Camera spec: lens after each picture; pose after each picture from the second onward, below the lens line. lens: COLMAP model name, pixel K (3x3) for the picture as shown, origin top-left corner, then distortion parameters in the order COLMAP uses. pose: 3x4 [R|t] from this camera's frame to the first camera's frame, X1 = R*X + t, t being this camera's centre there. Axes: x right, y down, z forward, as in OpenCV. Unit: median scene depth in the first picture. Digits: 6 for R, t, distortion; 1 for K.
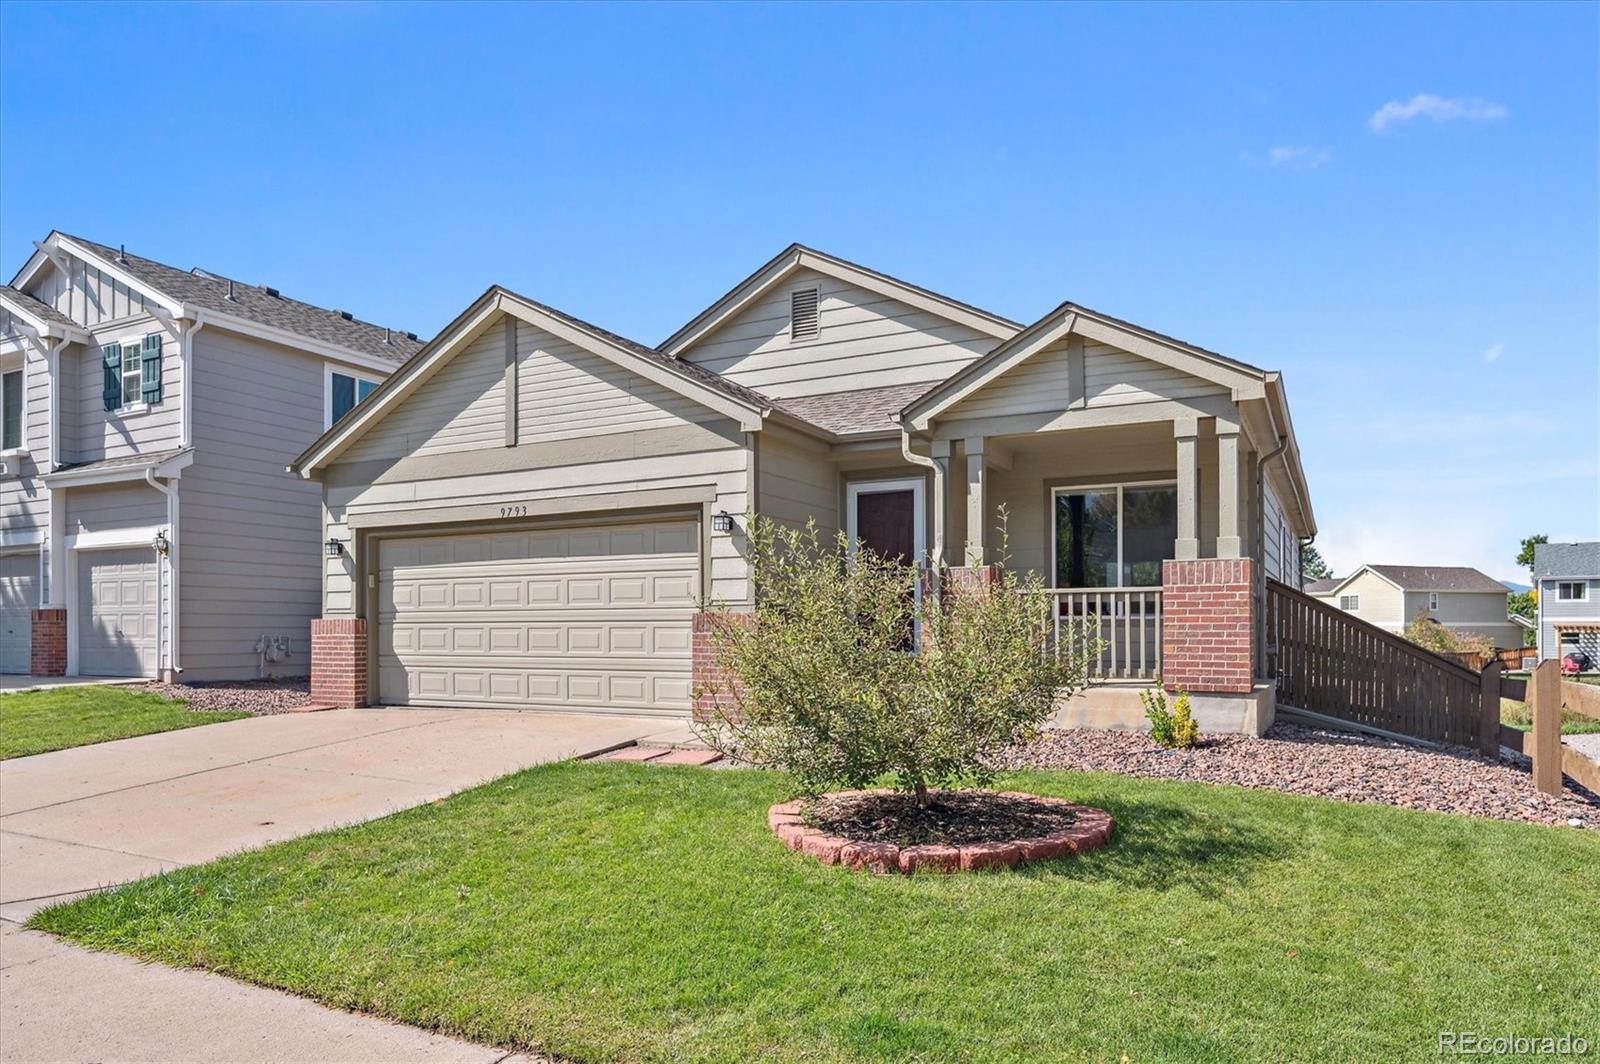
lens RADIAL K [[1028.1, 0, 798.8], [0, 1028.1, 629.5], [0, 0, 1]] dist [-0.004497, 0.002070]
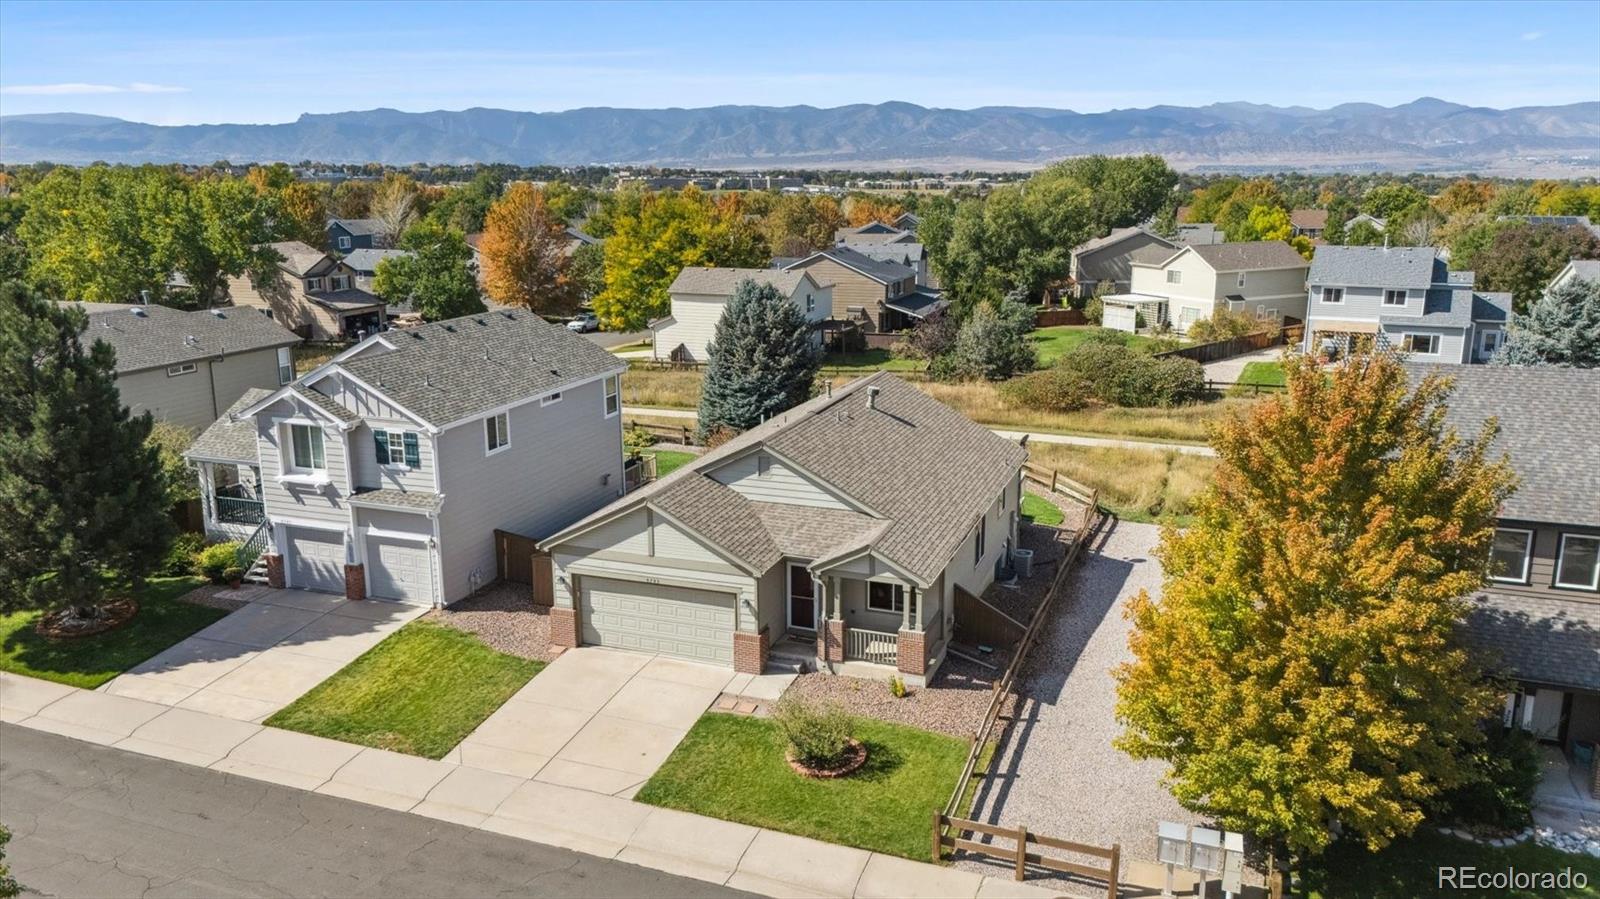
lens RADIAL K [[1160.5, 0, 799.8], [0, 1160.5, 451.4], [0, 0, 1]] dist [0.063395, -0.052802]
pose [[0.991848, -0.032153, 0.123306, -0.185301], [0.001047, 0.969668, 0.244425, -0.778809], [-0.127424, -0.242304, 0.961796, -1.168009]]
